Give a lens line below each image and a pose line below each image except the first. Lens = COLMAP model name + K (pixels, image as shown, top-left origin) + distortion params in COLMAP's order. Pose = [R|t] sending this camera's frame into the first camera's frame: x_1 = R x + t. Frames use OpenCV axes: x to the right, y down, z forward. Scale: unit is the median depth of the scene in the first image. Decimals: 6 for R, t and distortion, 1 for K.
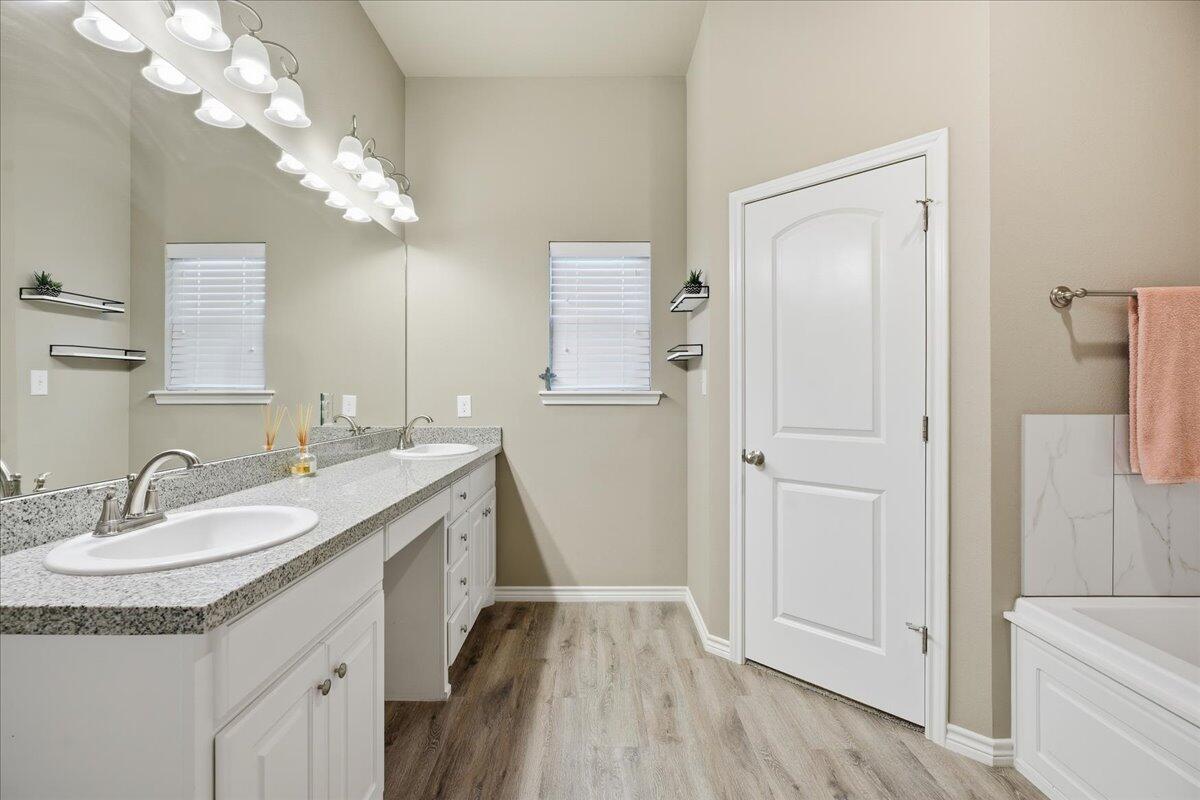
lens RADIAL K [[554.4, 0, 598.5], [0, 554.4, 391.8], [0, 0, 1]] dist [-0.003072, 0.000061]
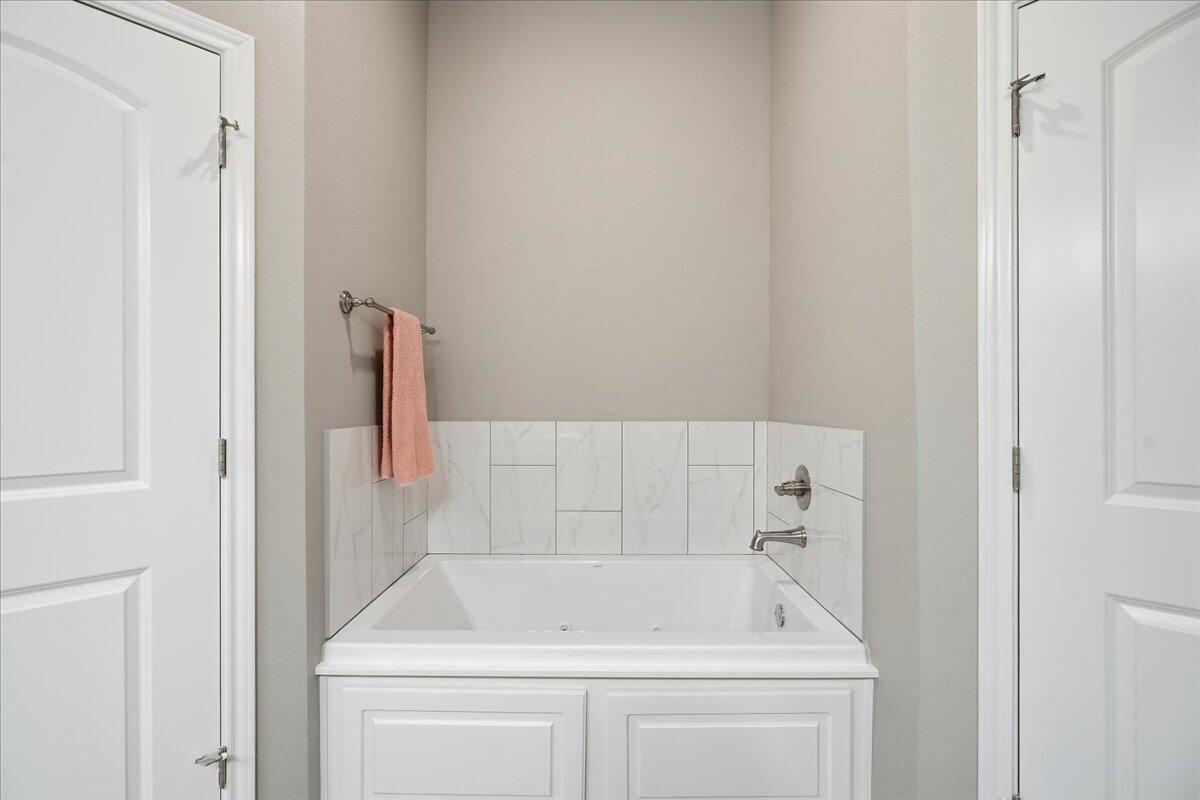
lens RADIAL K [[538.3, 0, 597.3], [0, 538.3, 405.8], [0, 0, 1]] dist [-0.005386, 0.000240]
pose [[-0.025830, 0.000120, 0.999666, -0.083453], [-0.001270, 0.999999, -0.000153, 0.003145], [-0.999666, -0.001273, -0.025830, 0.575253]]
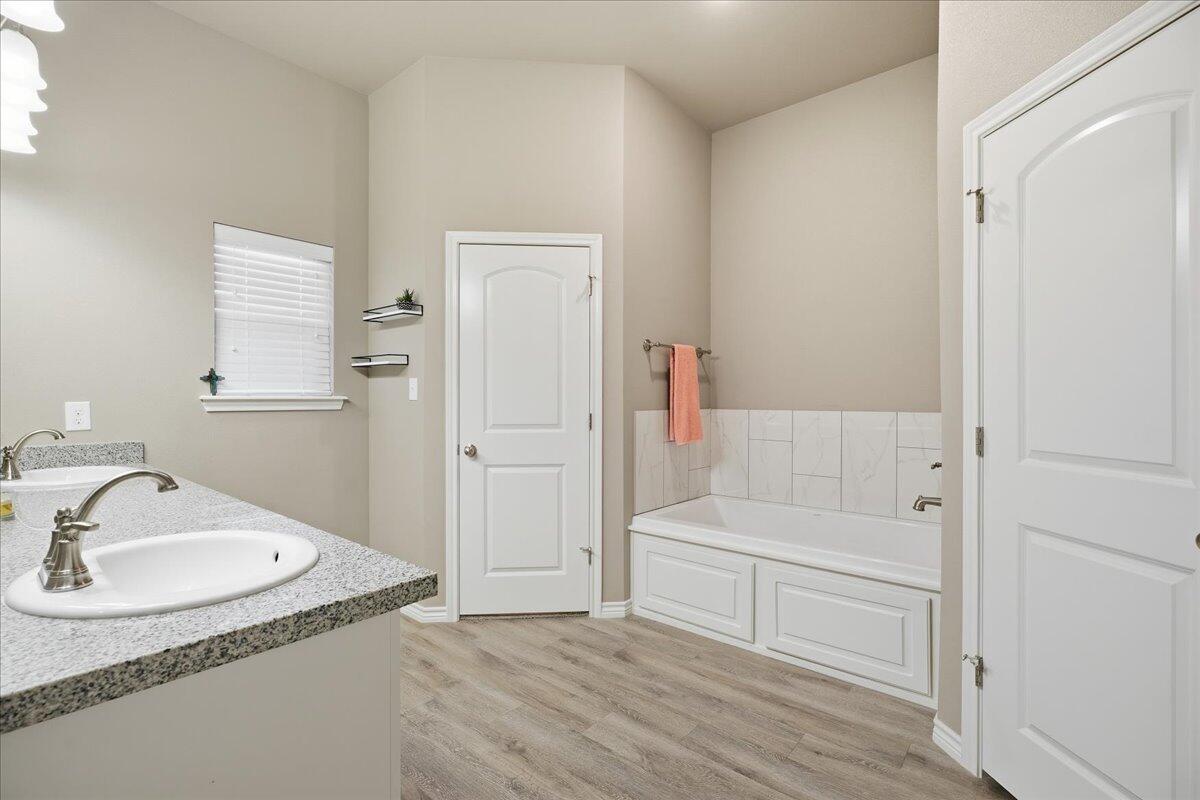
lens RADIAL K [[571.1, 0, 600.0], [0, 571.1, 400.0], [0, 0, 1]] dist [0.000634, 0.000227]
pose [[0.621379, -0.001702, 0.783508, -0.686177], [-0.002500, 0.999988, 0.004154, -0.000839], [-0.783506, -0.004540, 0.621367, -0.031703]]
